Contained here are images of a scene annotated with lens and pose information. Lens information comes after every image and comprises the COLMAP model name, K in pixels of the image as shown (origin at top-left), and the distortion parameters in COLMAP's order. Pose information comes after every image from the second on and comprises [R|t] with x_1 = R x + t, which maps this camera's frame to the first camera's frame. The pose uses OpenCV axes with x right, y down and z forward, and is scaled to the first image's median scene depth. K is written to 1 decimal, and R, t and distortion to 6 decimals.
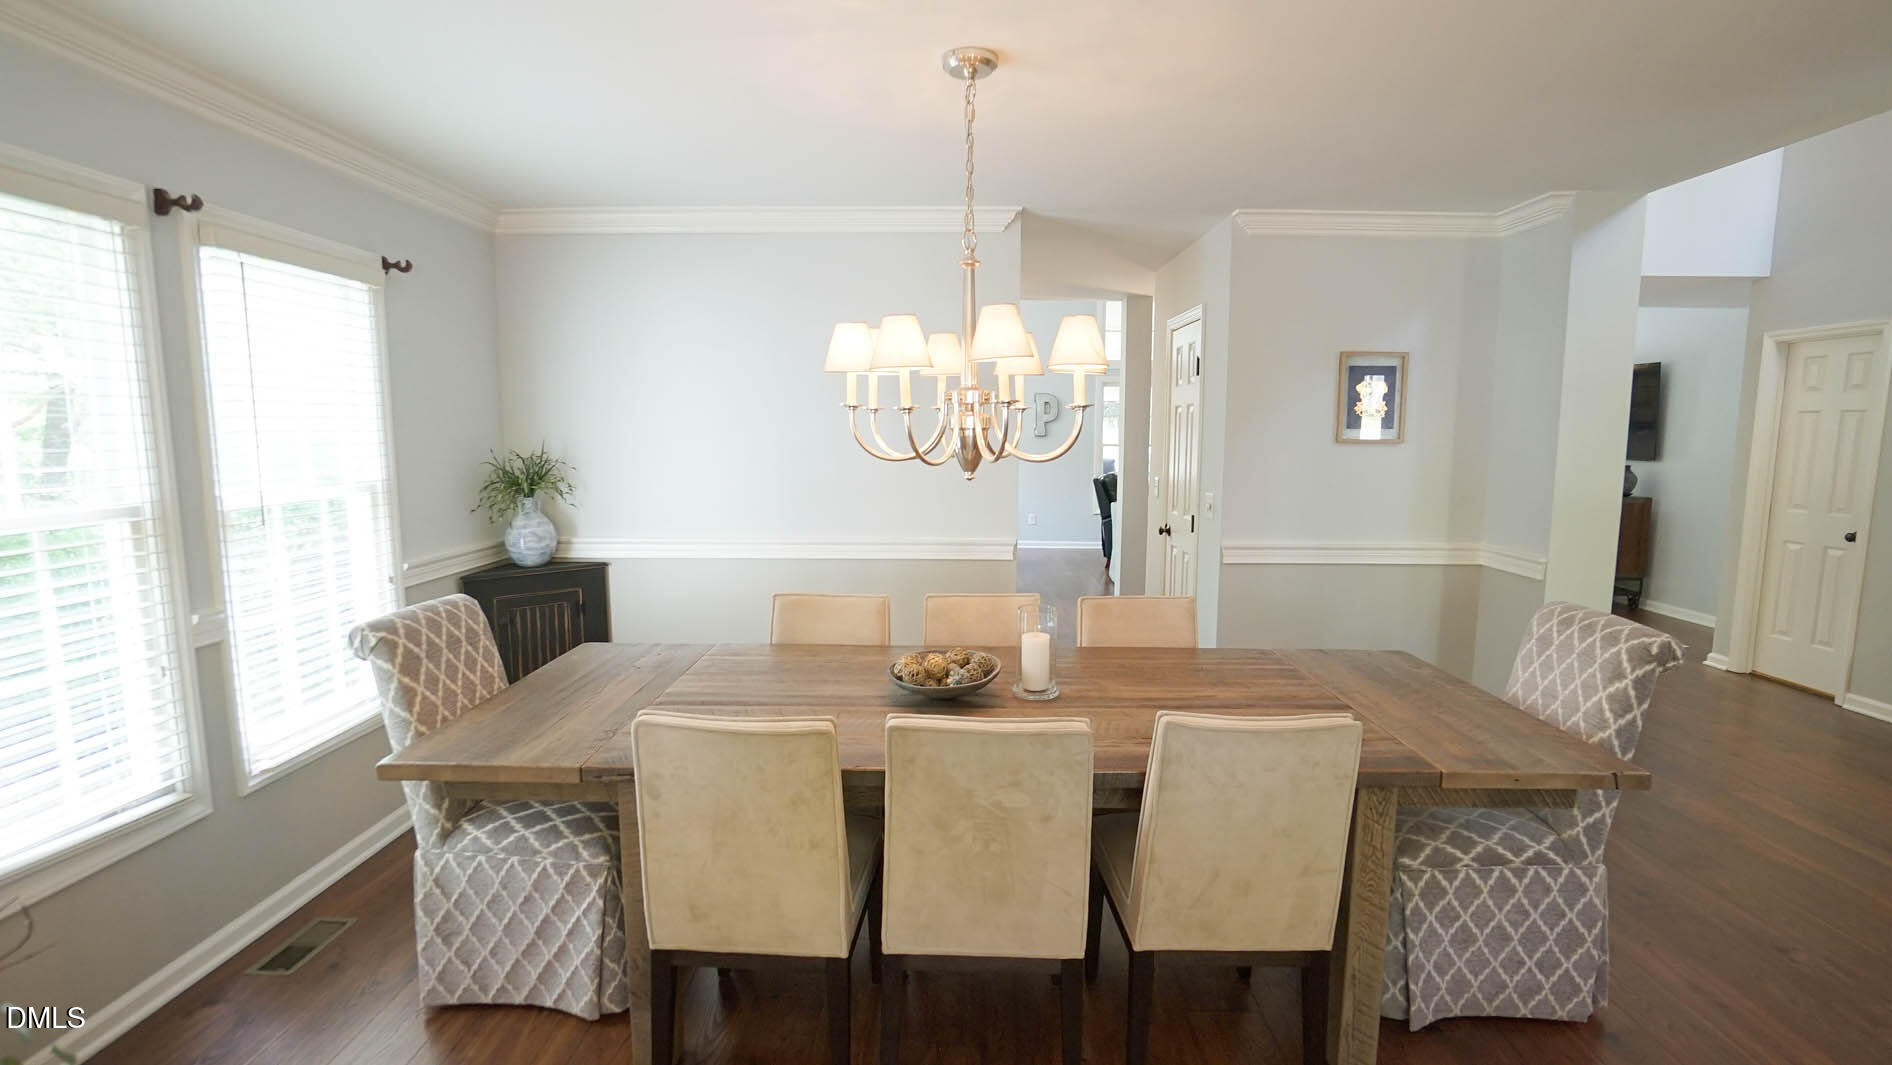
lens RADIAL K [[871.1, 0, 945.8], [0, 871.1, 534.4], [0, 0, 1]] dist [-0.032408, 0.007139]
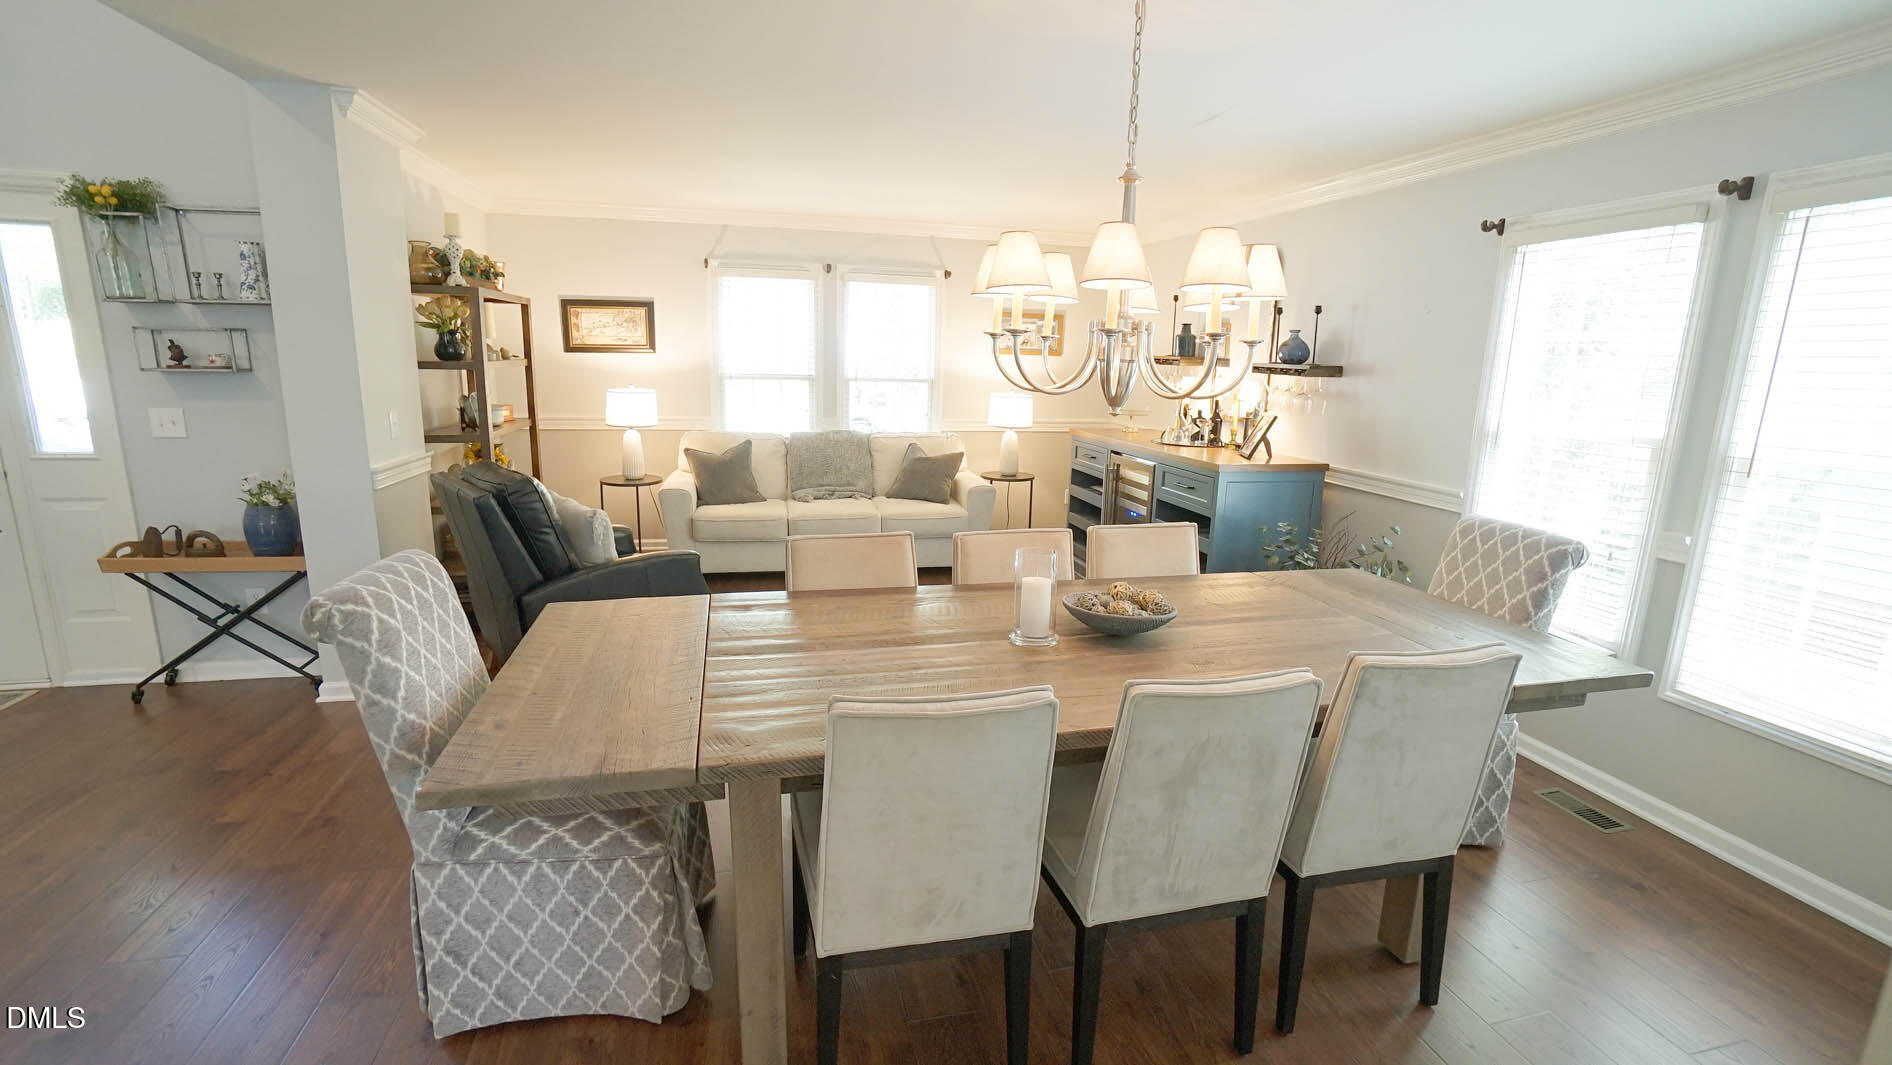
lens RADIAL K [[842.8, 0, 942.1], [0, 842.8, 539.0], [0, 0, 1]] dist [-0.057079, 0.020113]
pose [[-0.967694, 0.024194, -0.250962, 0.457874], [-0.061342, 0.942882, 0.327431, -0.227377], [0.244550, 0.332248, -0.910937, 1.896555]]
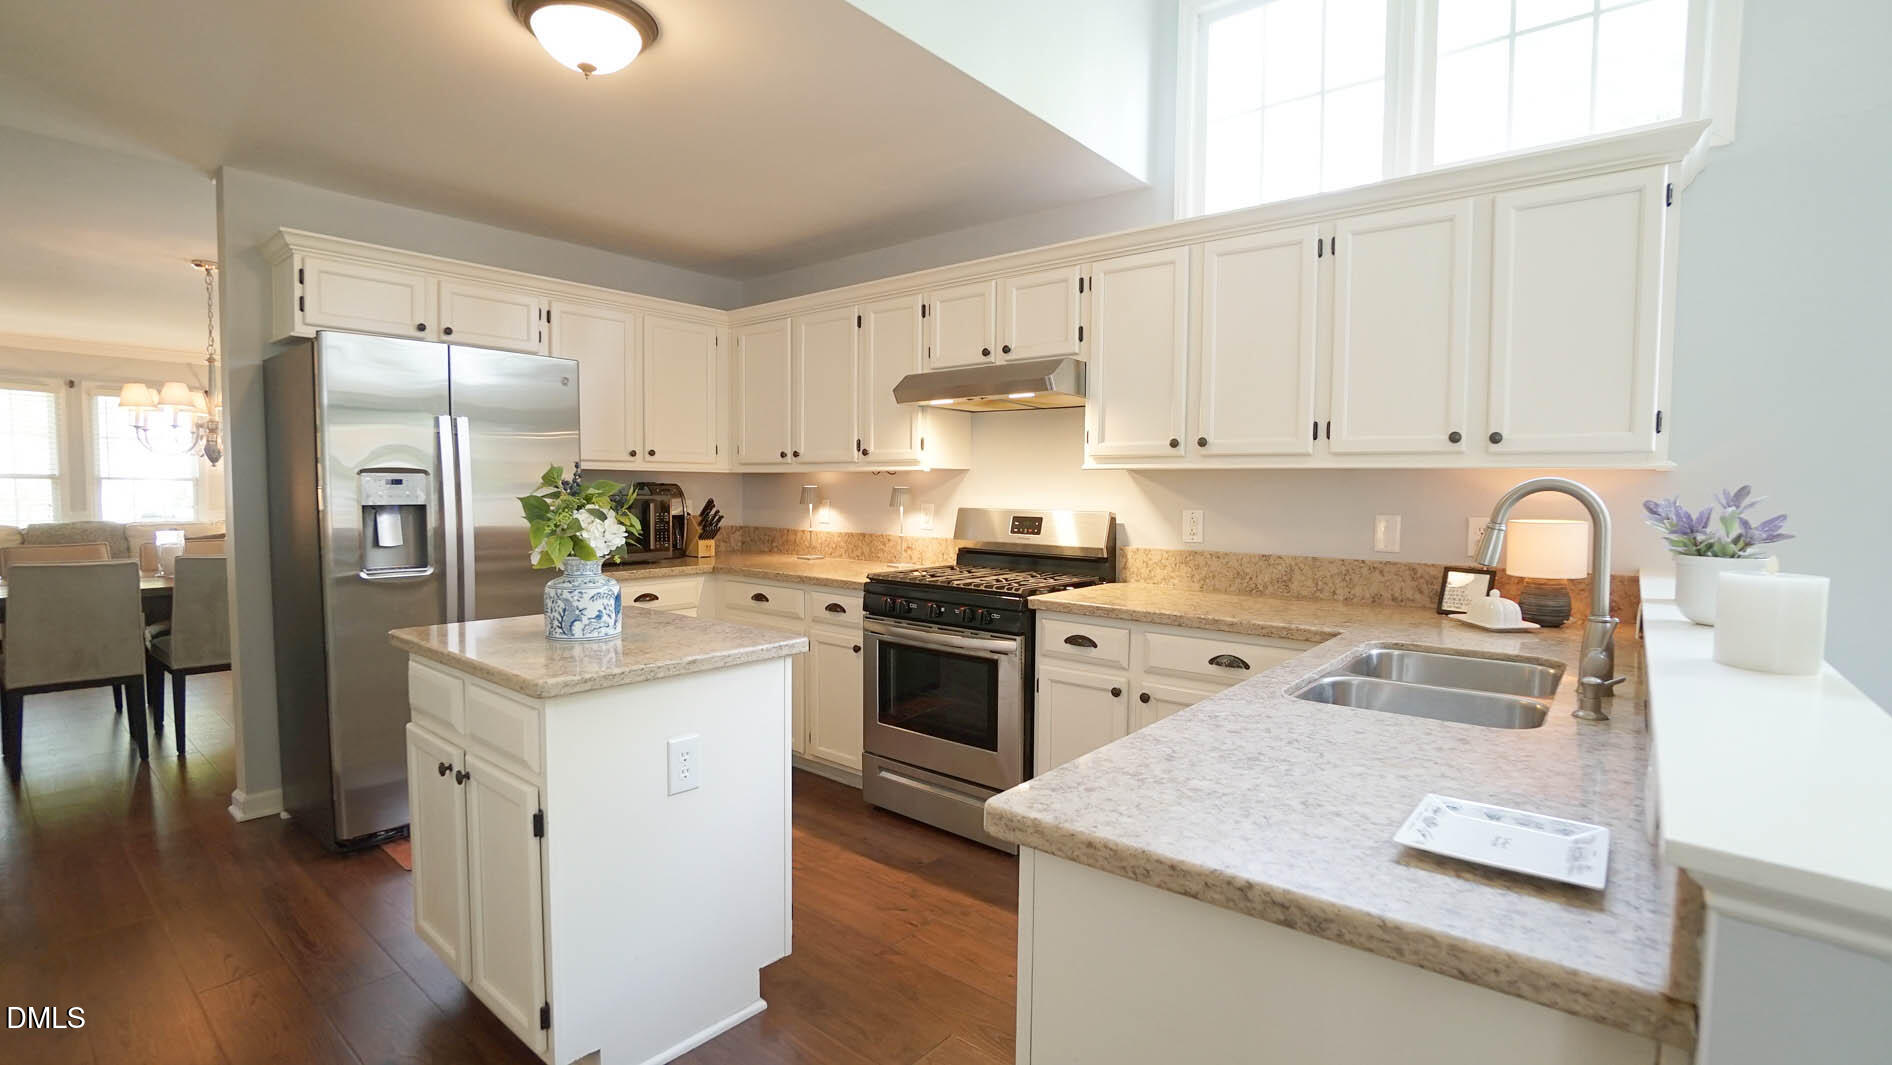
lens RADIAL K [[842.8, 0, 939.1], [0, 842.8, 552.1], [0, 0, 1]] dist [-0.057079, 0.020113]
pose [[-0.626355, 0.050814, -0.777880, 0.470183], [-0.108160, 0.982556, 0.151275, -0.340300], [0.771998, 0.178888, -0.609934, 3.610304]]
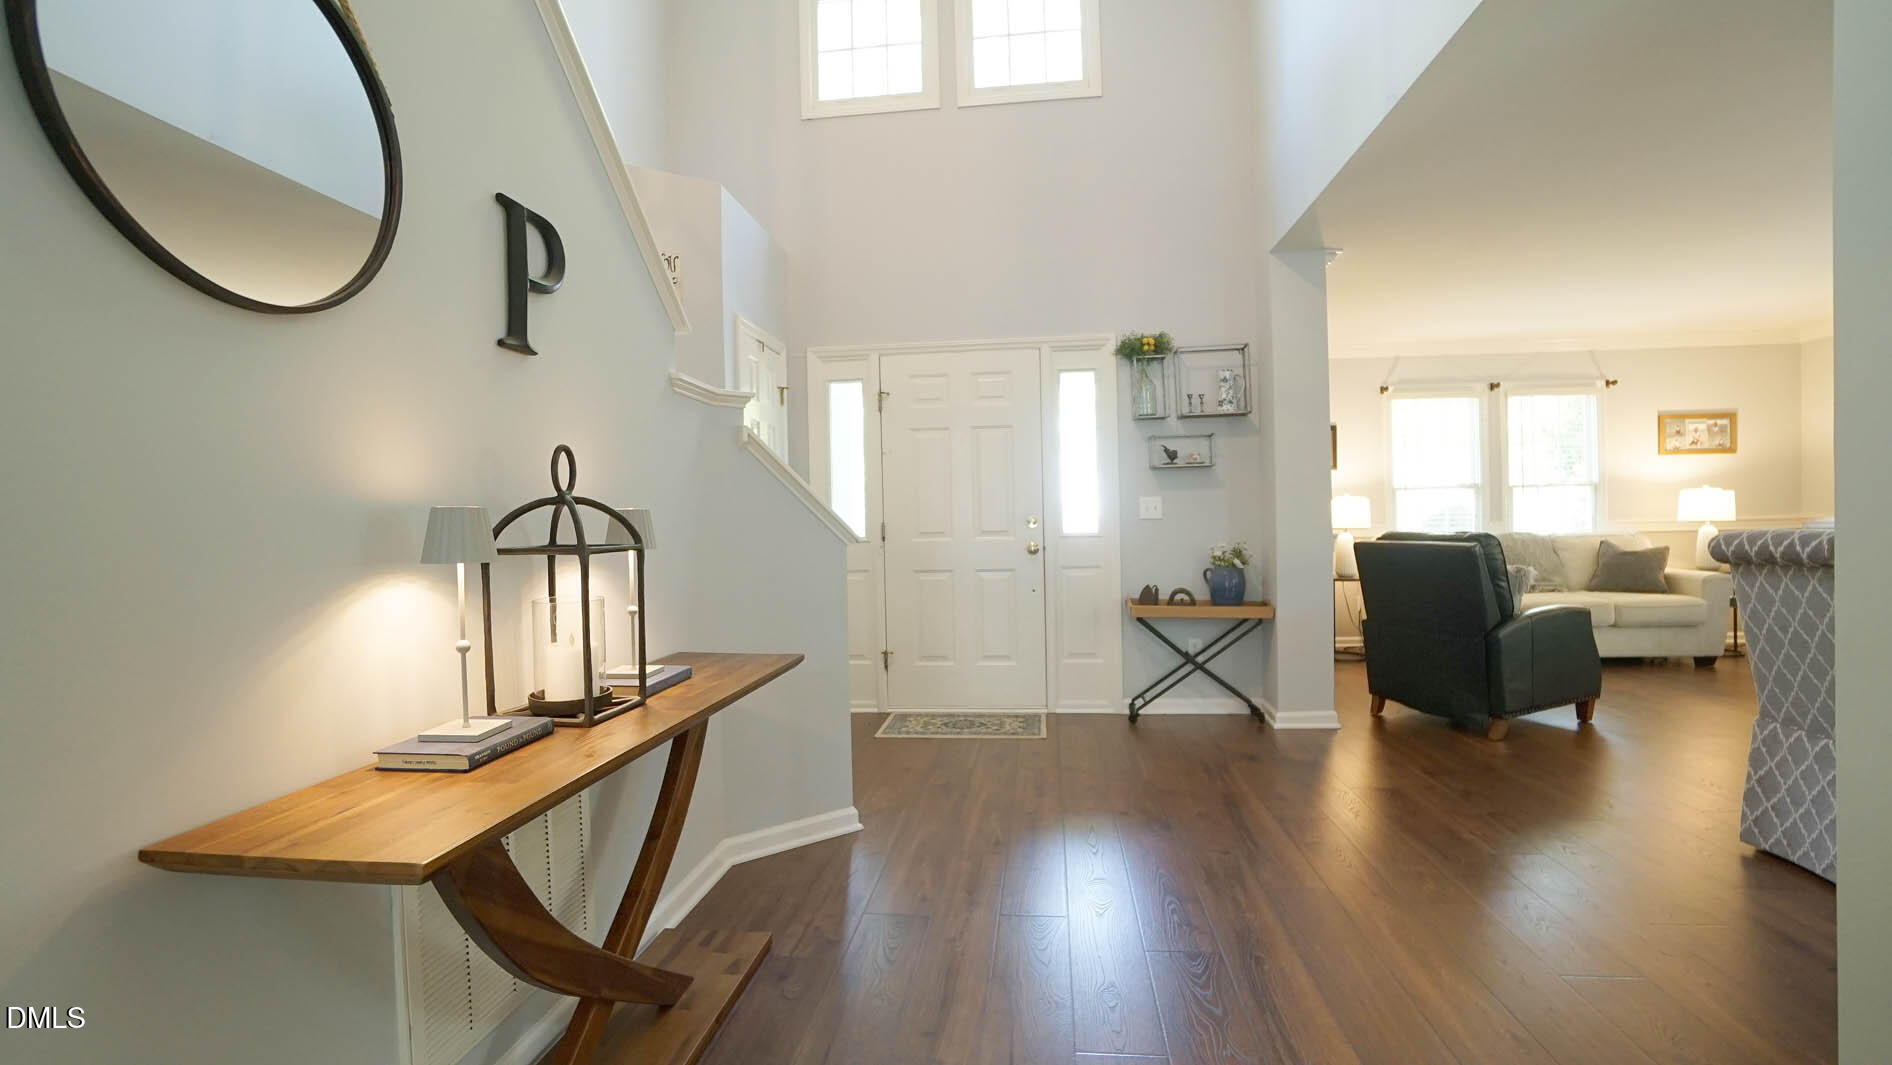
lens RADIAL K [[842.8, 0, 943.0], [0, 842.8, 543.1], [0, 0, 1]] dist [-0.057079, 0.020113]
pose [[-0.995204, 0.017016, 0.096331, 1.802456], [0.030739, 0.989271, 0.142818, -0.068452], [-0.092867, 0.145094, -0.985050, 2.188277]]
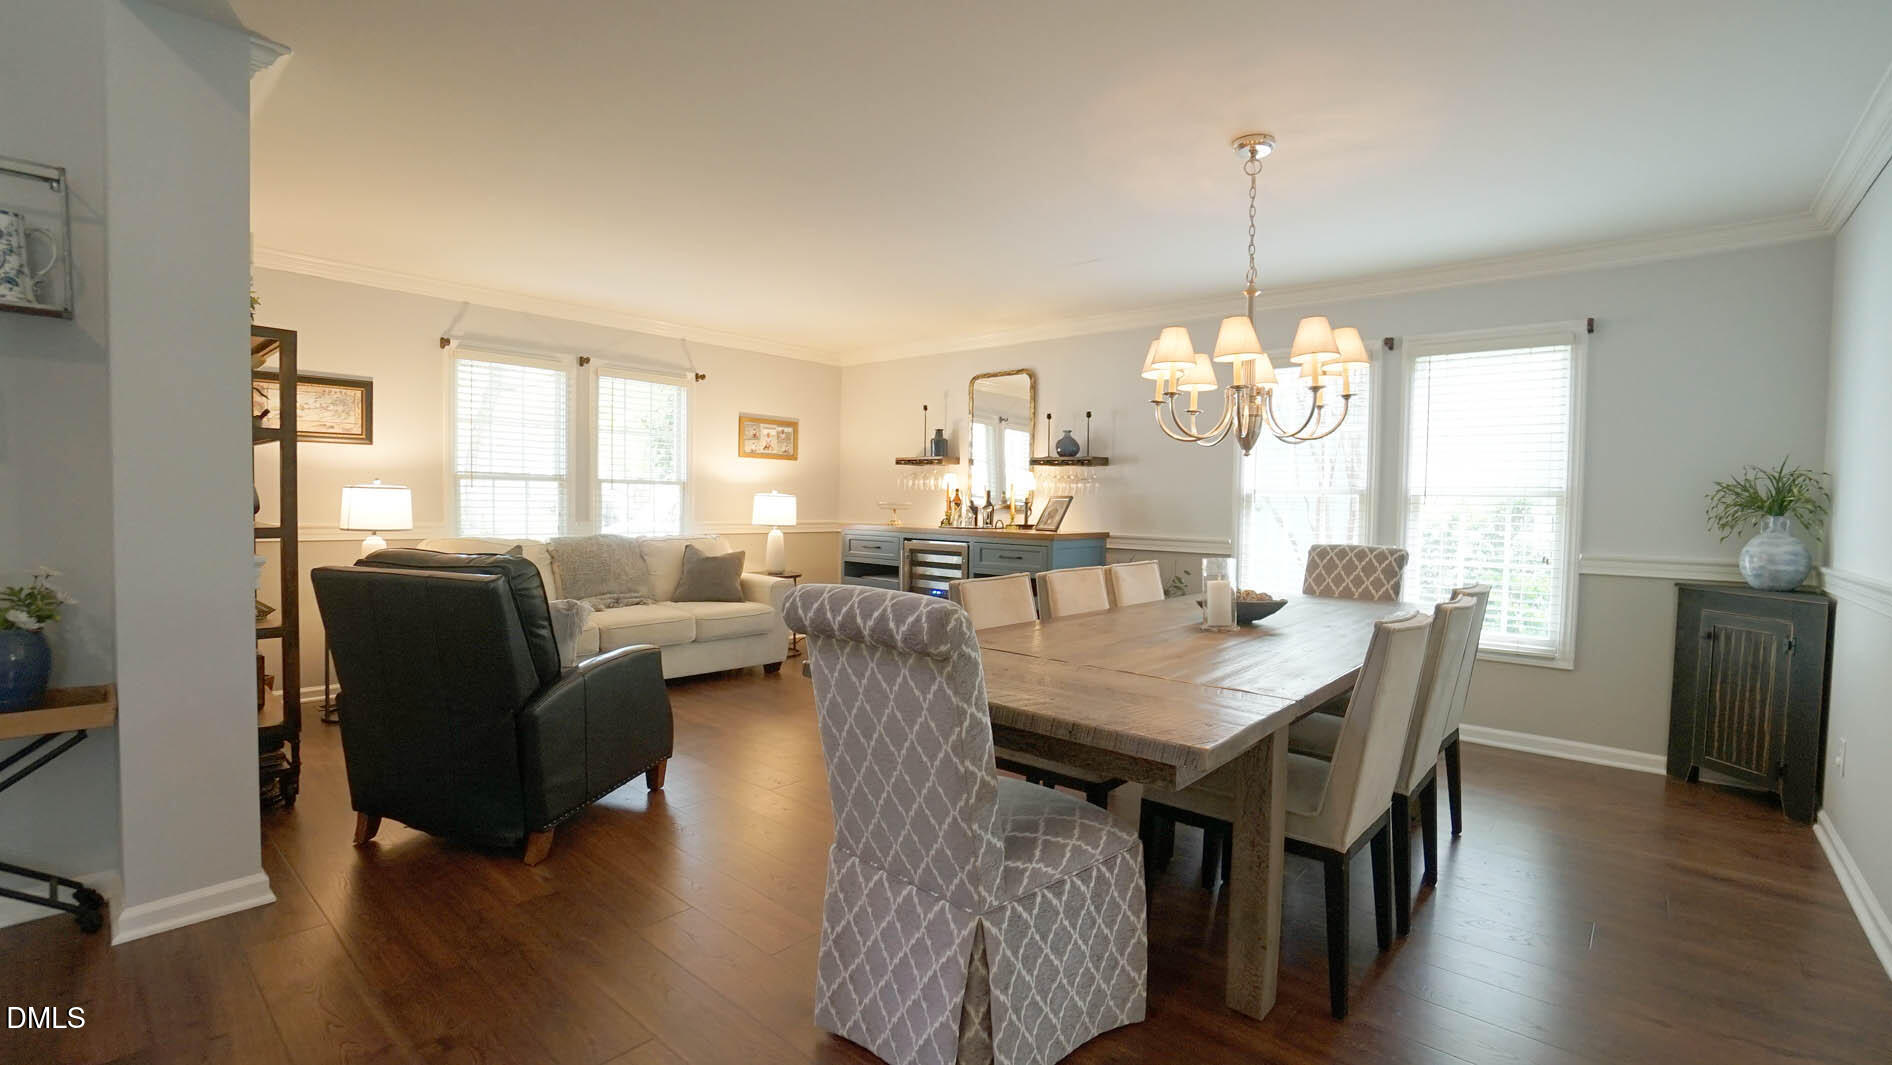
lens RADIAL K [[842.8, 0, 945.4], [0, 842.8, 533.9], [0, 0, 1]] dist [-0.057079, 0.020113]
pose [[-0.652411, 0.012246, -0.757766, 1.310249], [-0.113975, 0.986912, 0.114078, -0.037786], [0.749246, 0.160792, -0.642477, 1.535943]]
